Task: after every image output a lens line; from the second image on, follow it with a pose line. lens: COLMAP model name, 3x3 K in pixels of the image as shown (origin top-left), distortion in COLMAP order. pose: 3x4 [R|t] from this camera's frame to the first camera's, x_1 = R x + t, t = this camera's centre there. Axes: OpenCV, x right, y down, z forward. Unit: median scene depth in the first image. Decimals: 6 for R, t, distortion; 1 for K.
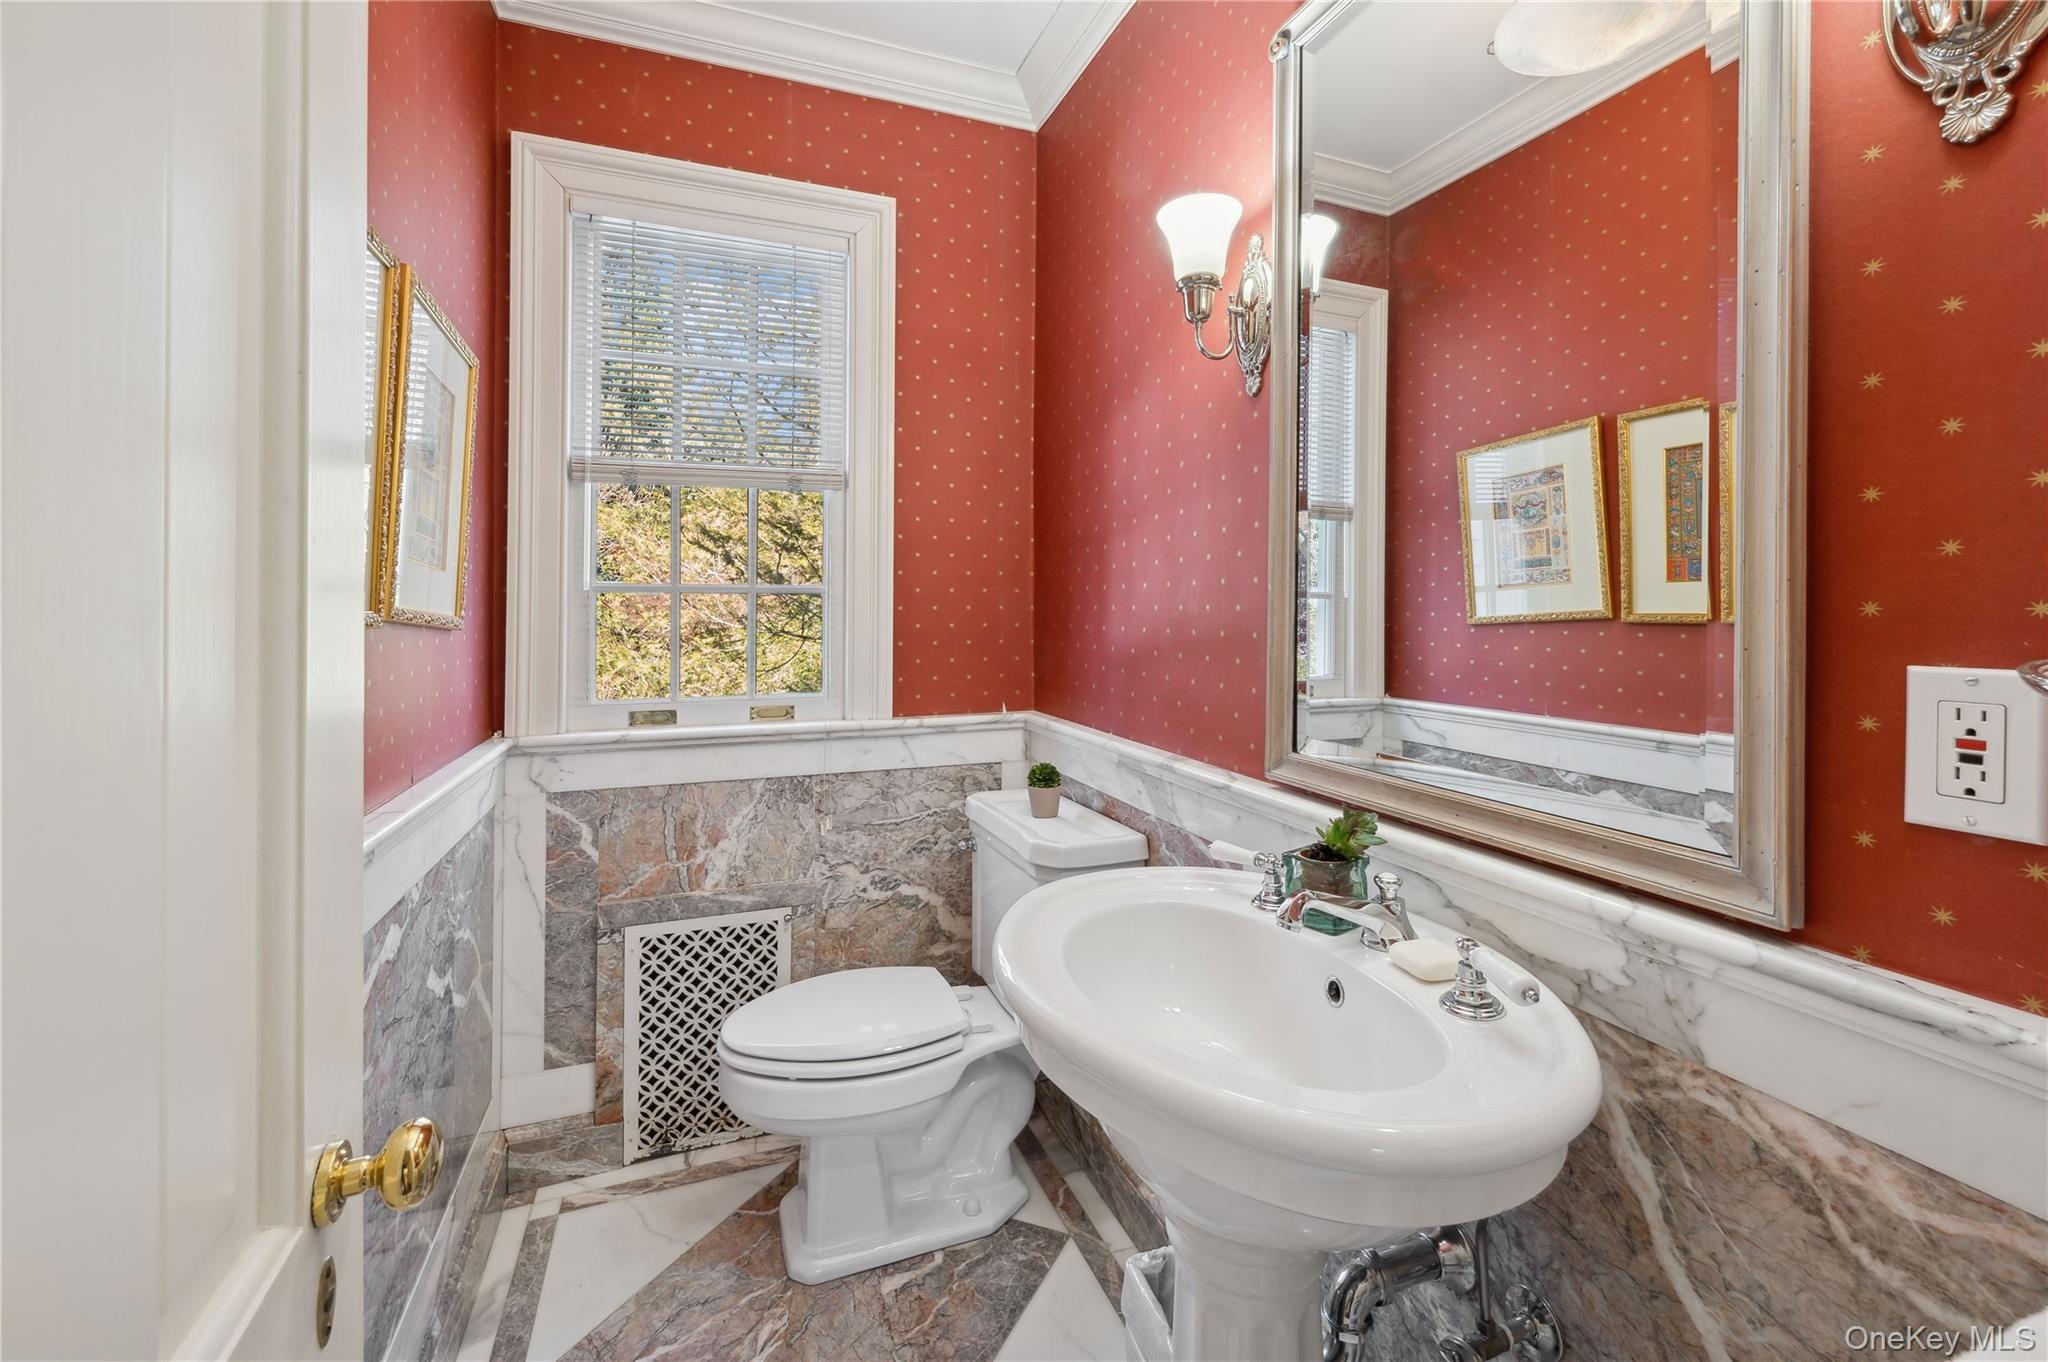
lens RADIAL K [[848.6, 0, 1022.8], [0, 848.6, 607.5], [0, 0, 1]] dist [-0.000405, 0.000405]
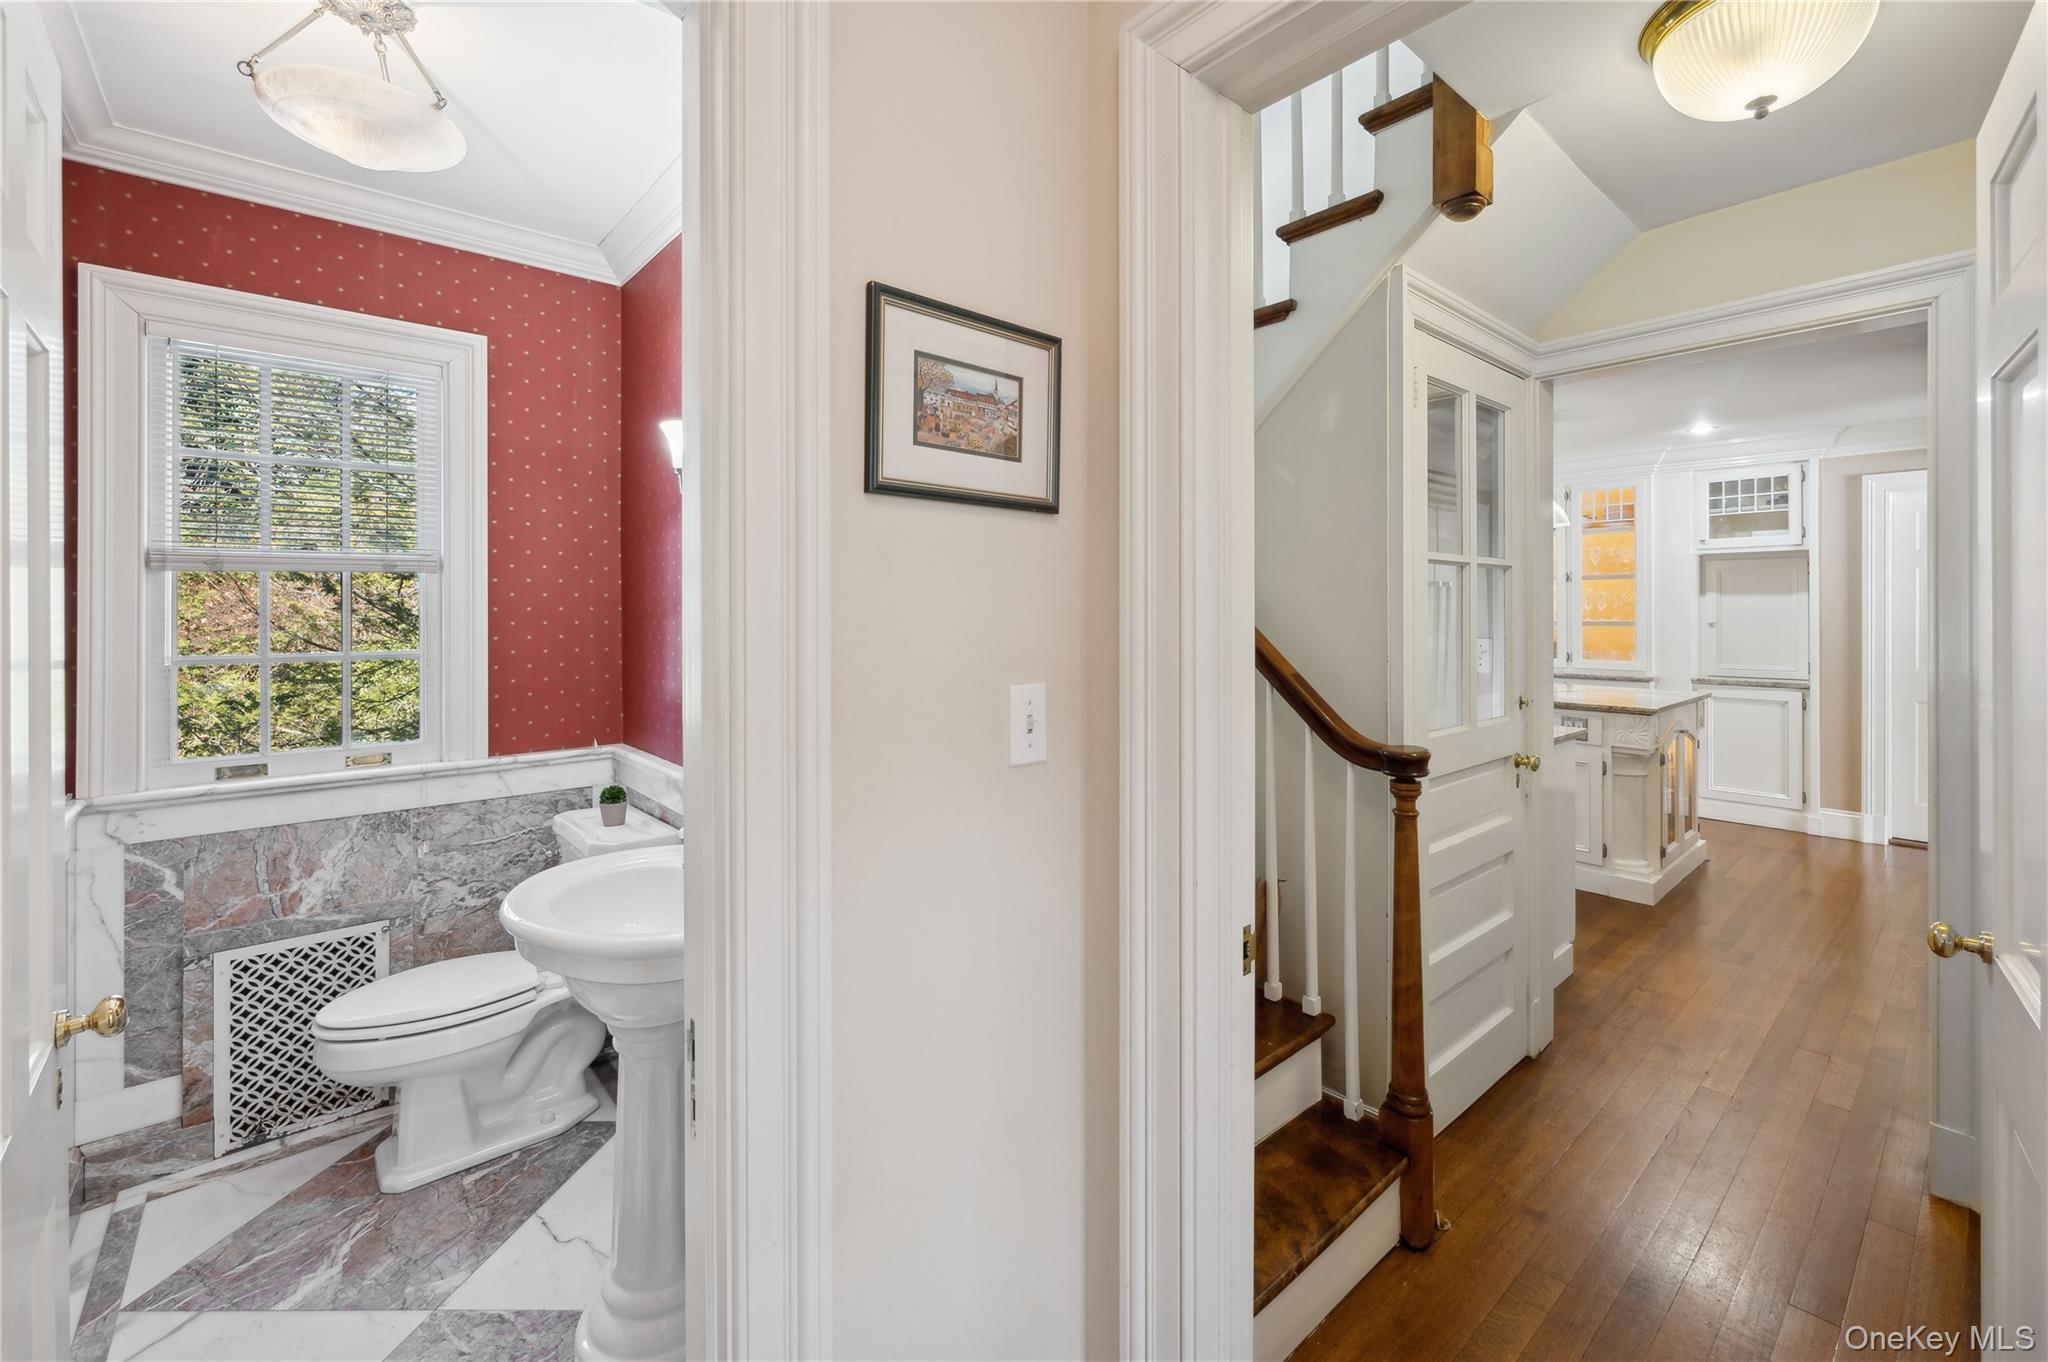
lens RADIAL K [[848.6, 0, 1045.5], [0, 848.6, 618.5], [0, 0, 1]] dist [-0.000405, 0.000405]
pose [[0.935721, -0.005507, 0.352699, 0.190020], [0.002588, 0.999958, 0.008748, -0.089260], [-0.352732, -0.007273, 0.935696, -0.486823]]
